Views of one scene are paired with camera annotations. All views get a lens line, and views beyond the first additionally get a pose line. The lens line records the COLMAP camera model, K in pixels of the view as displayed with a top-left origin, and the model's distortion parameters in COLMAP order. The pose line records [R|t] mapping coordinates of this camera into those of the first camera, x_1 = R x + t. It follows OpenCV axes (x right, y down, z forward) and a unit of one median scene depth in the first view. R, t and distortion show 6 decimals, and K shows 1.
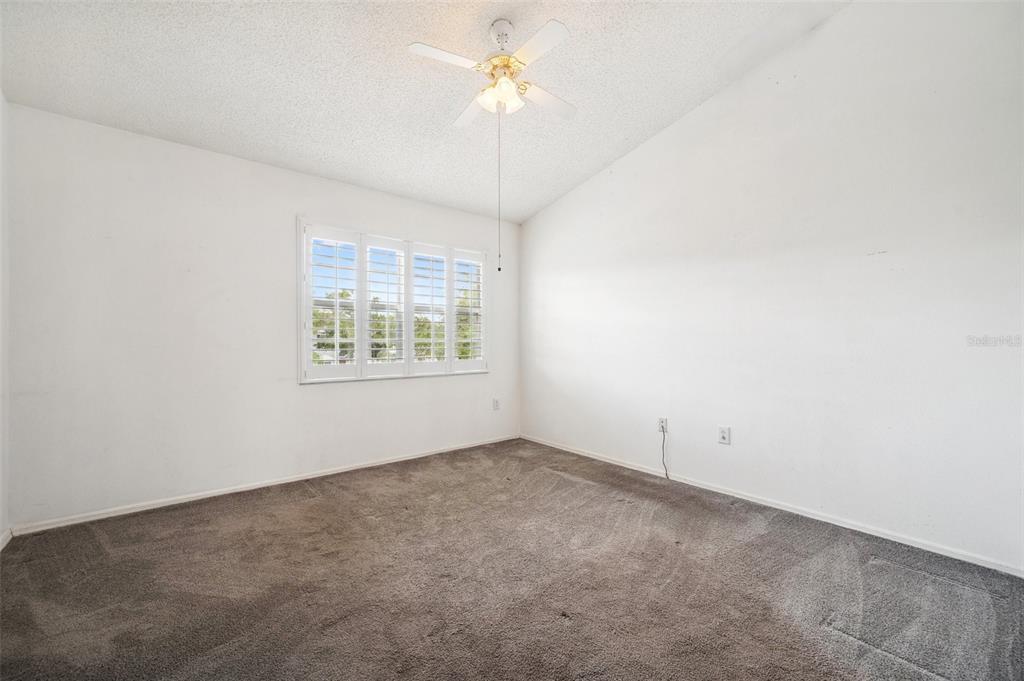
lens RADIAL K [[404.5, 0, 513.2], [0, 404.5, 345.4], [0, 0, 1]] dist [0.003345, 0.000459]
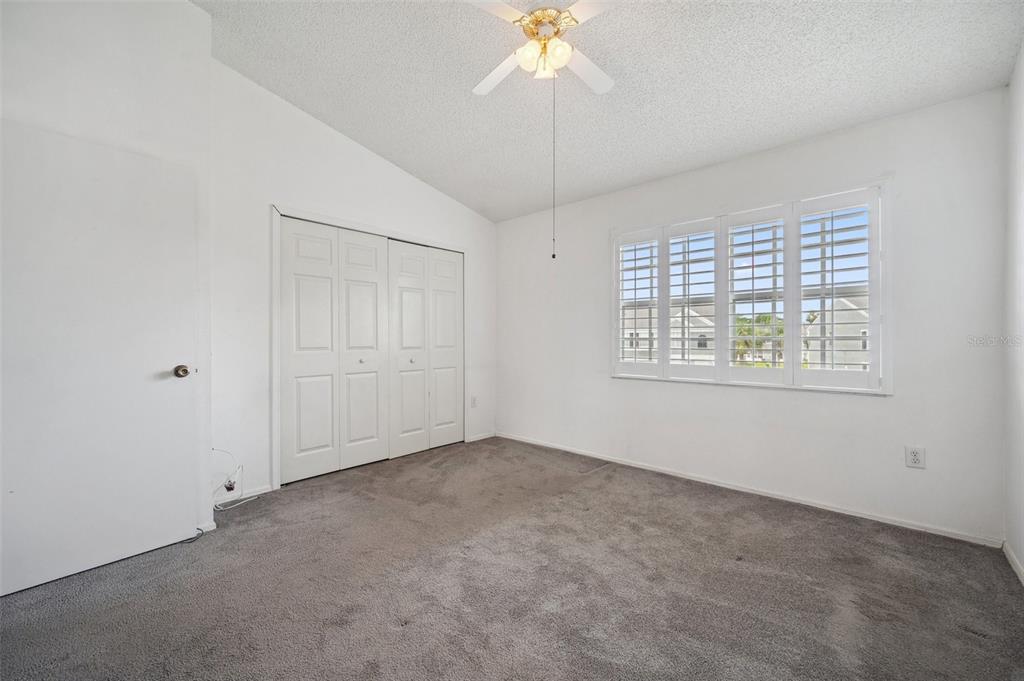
lens RADIAL K [[404.5, 0, 515.2], [0, 404.5, 344.8], [0, 0, 1]] dist [0.003345, 0.000459]
pose [[0.146404, 0.010061, -0.989174, 0.533993], [-0.005213, 0.999942, 0.009399, -0.006155], [0.989211, 0.003780, 0.146448, 0.531212]]
